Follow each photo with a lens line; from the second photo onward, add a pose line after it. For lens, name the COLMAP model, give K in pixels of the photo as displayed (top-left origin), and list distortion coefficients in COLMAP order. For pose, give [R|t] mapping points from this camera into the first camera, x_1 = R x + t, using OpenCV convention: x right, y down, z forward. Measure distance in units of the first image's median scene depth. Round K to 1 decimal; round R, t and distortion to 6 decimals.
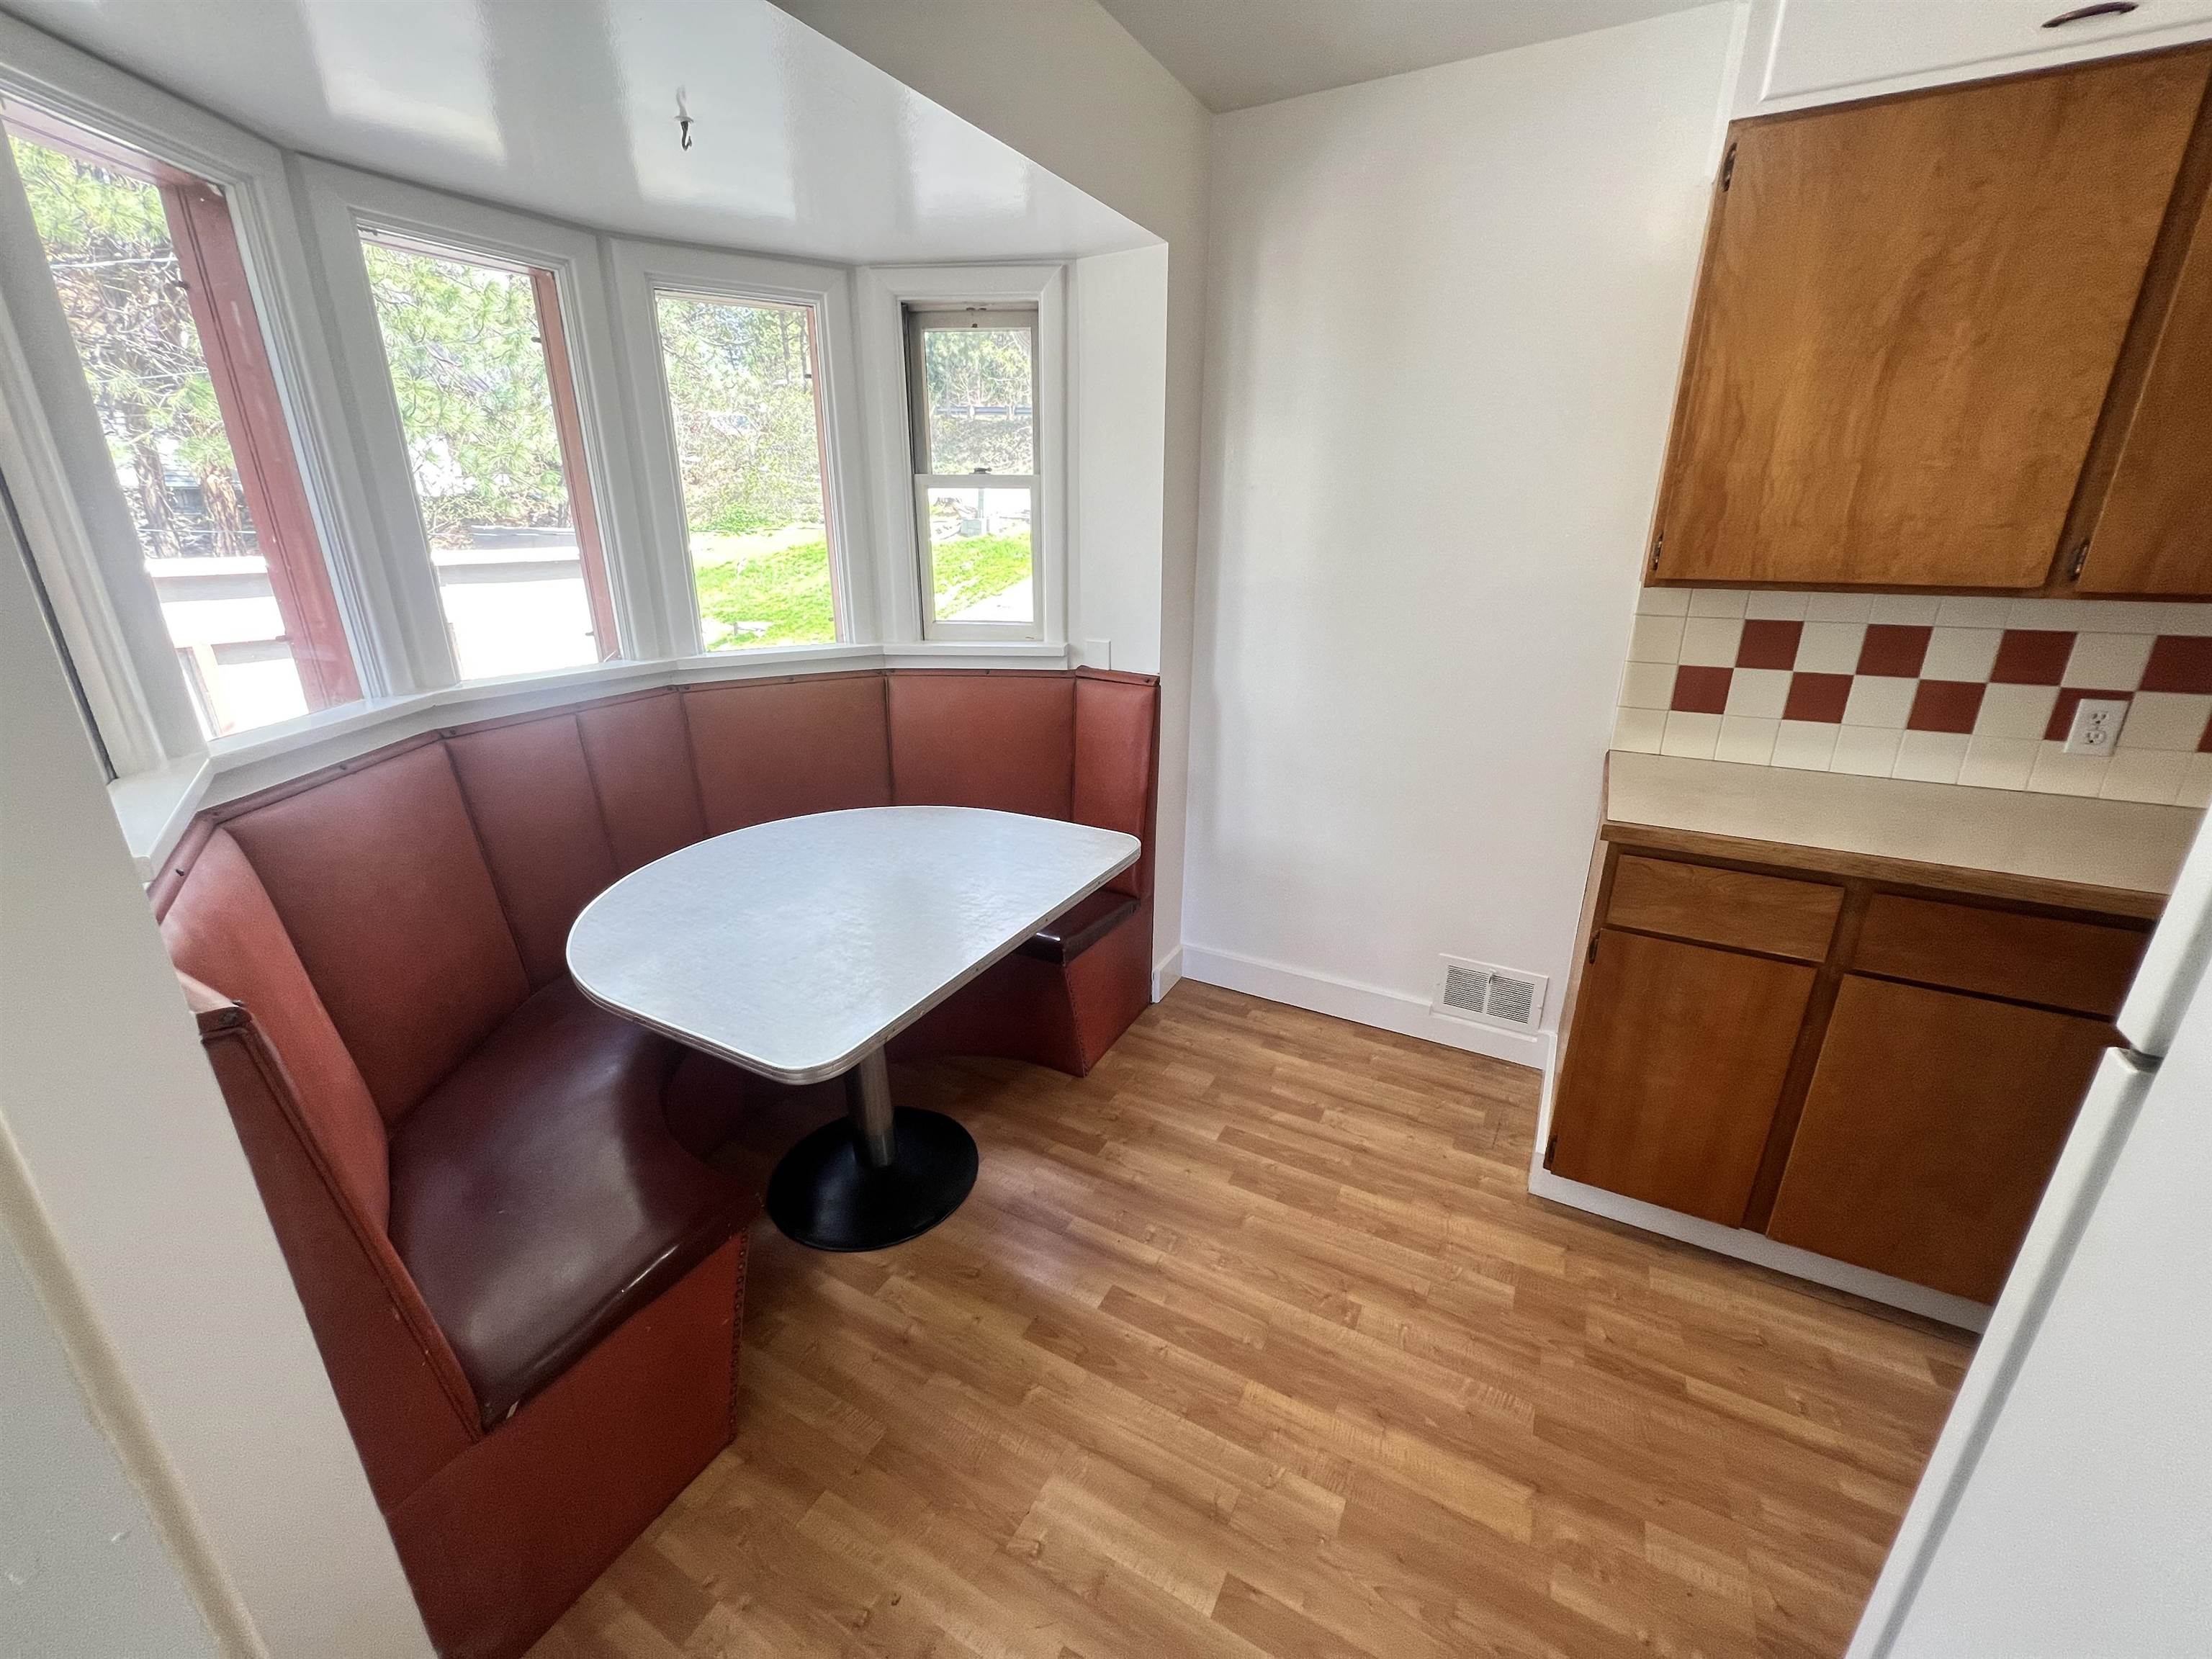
lens RADIAL K [[890.8, 0, 1101.2], [0, 890.8, 827.4], [0, 0, 1]] dist [0.000985, -0.000078]
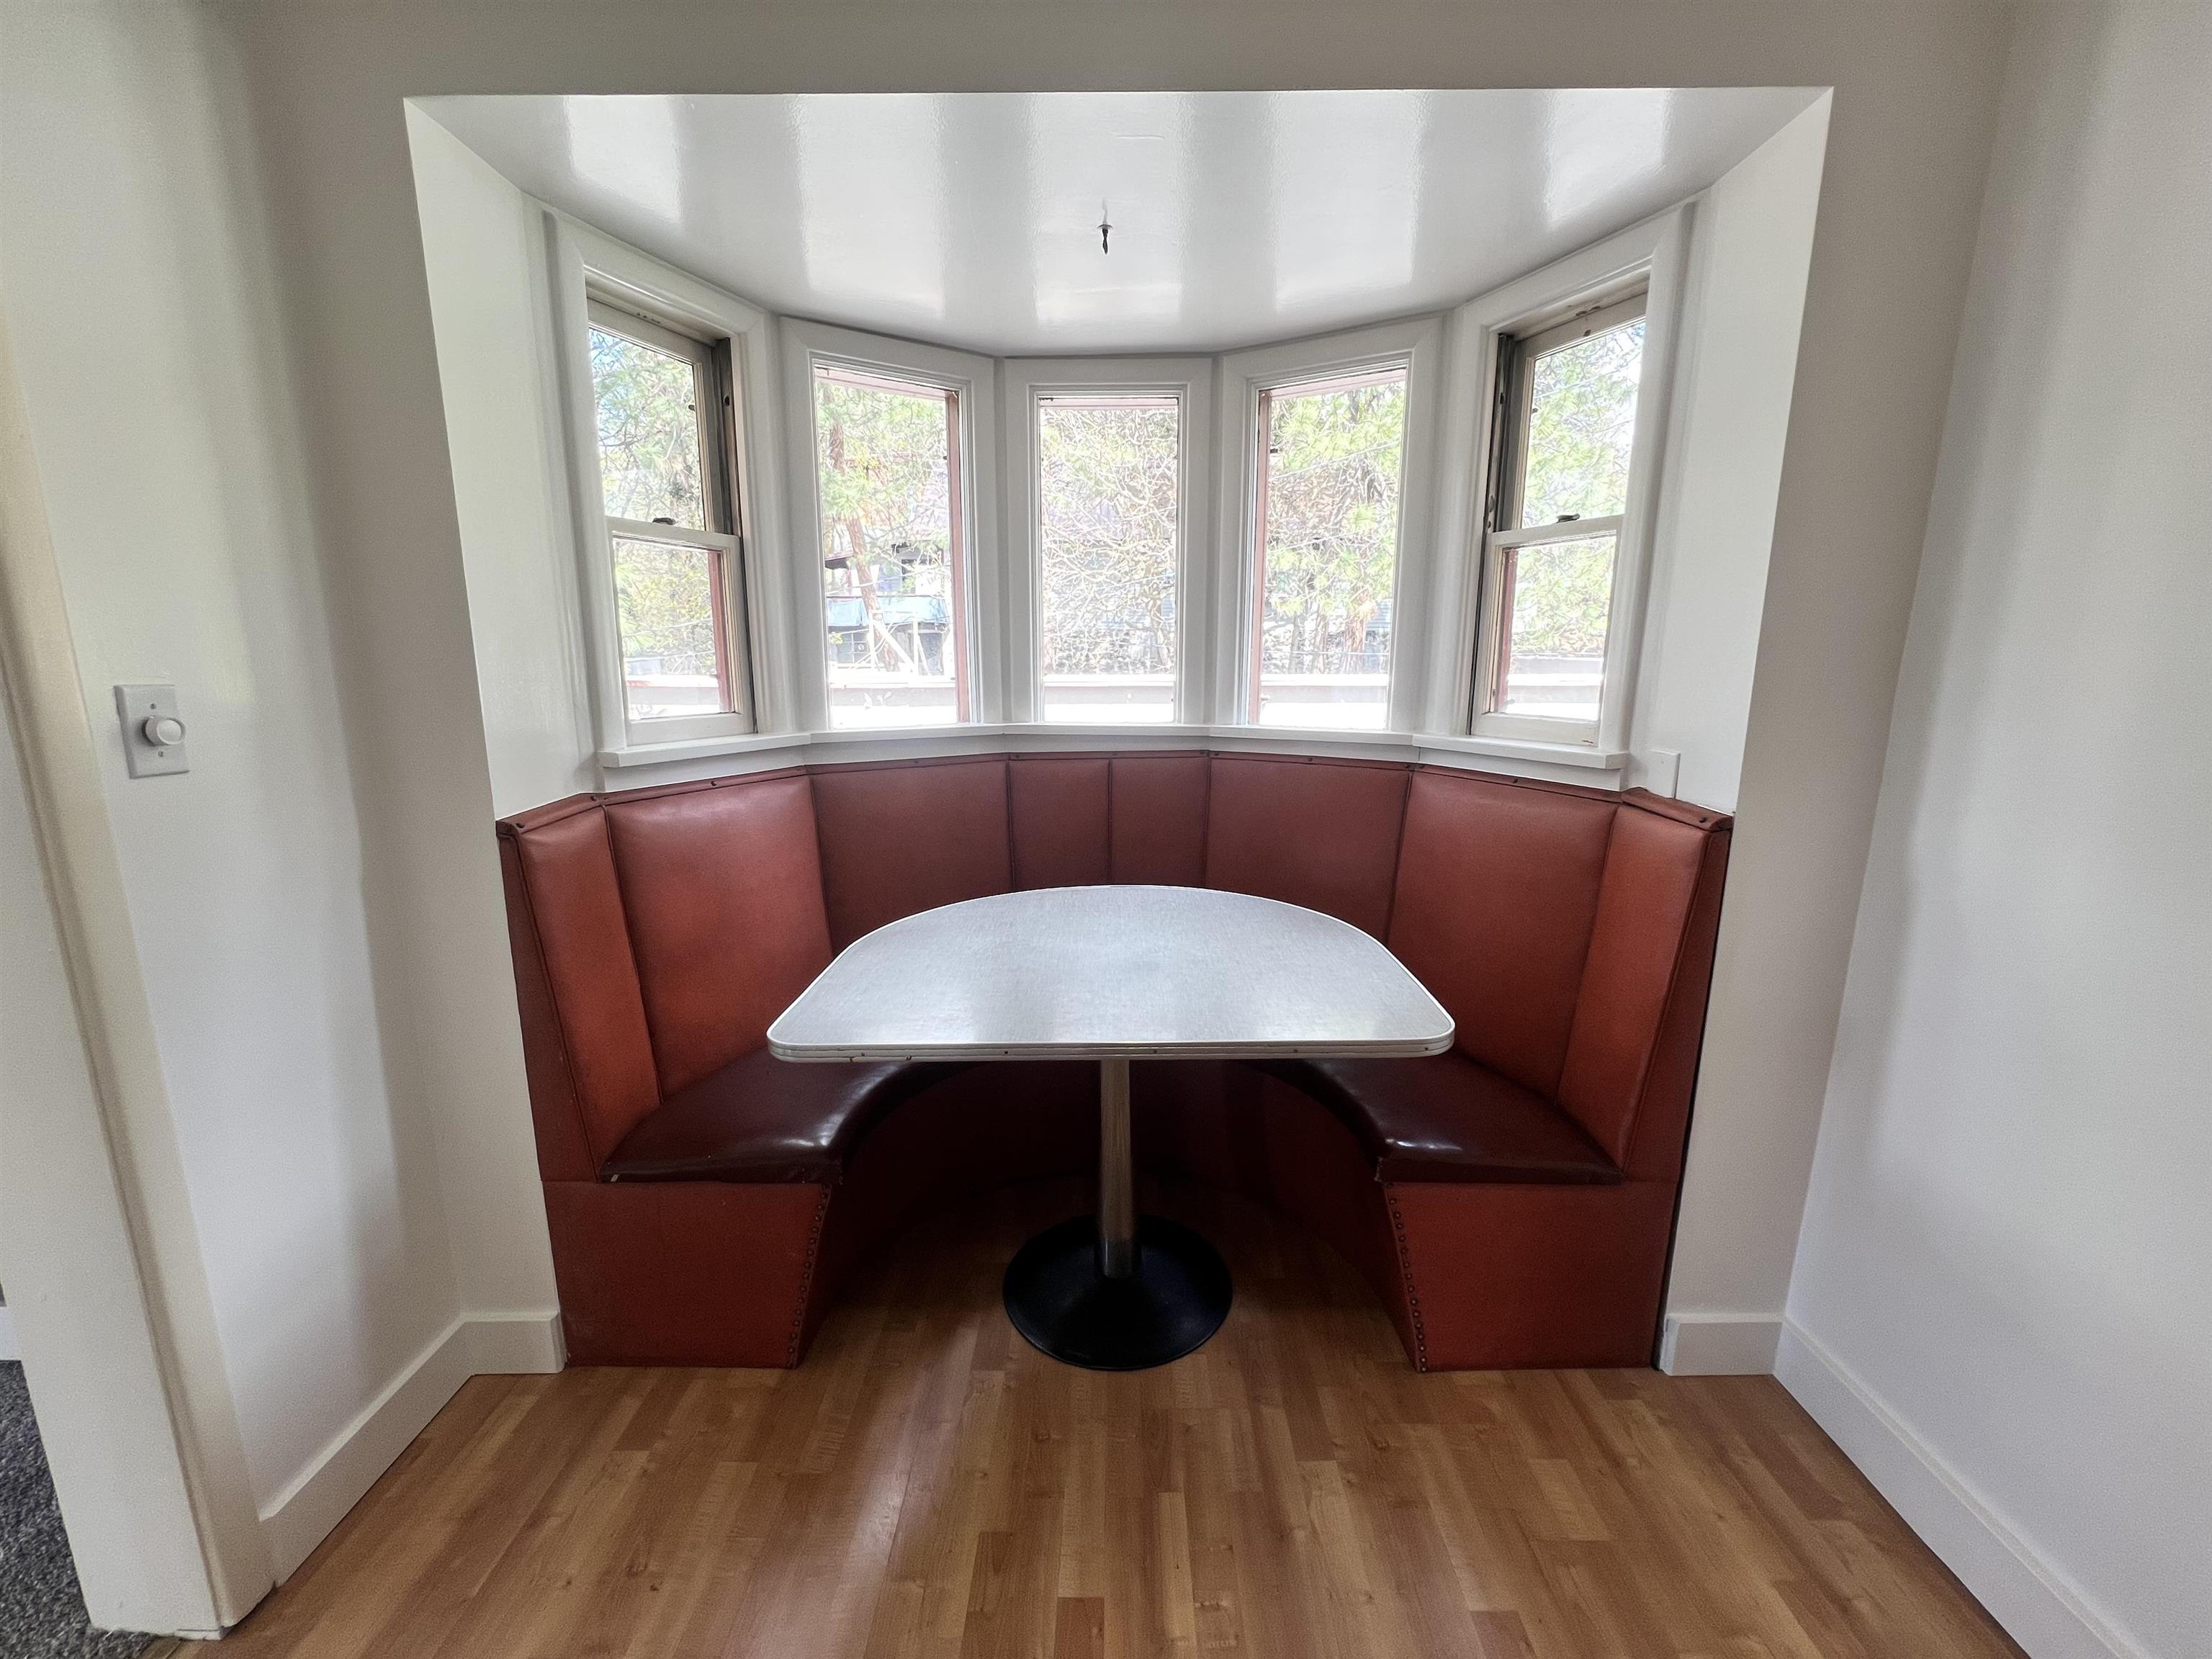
lens RADIAL K [[890.8, 0, 1104.5], [0, 890.8, 827.4], [0, 0, 1]] dist [0.000985, -0.000078]
pose [[0.478425, 0.163533, -0.862767, 0.386723], [-0.290611, 0.956629, 0.020173, -0.056241], [0.828646, 0.241078, 0.505199, 0.378659]]
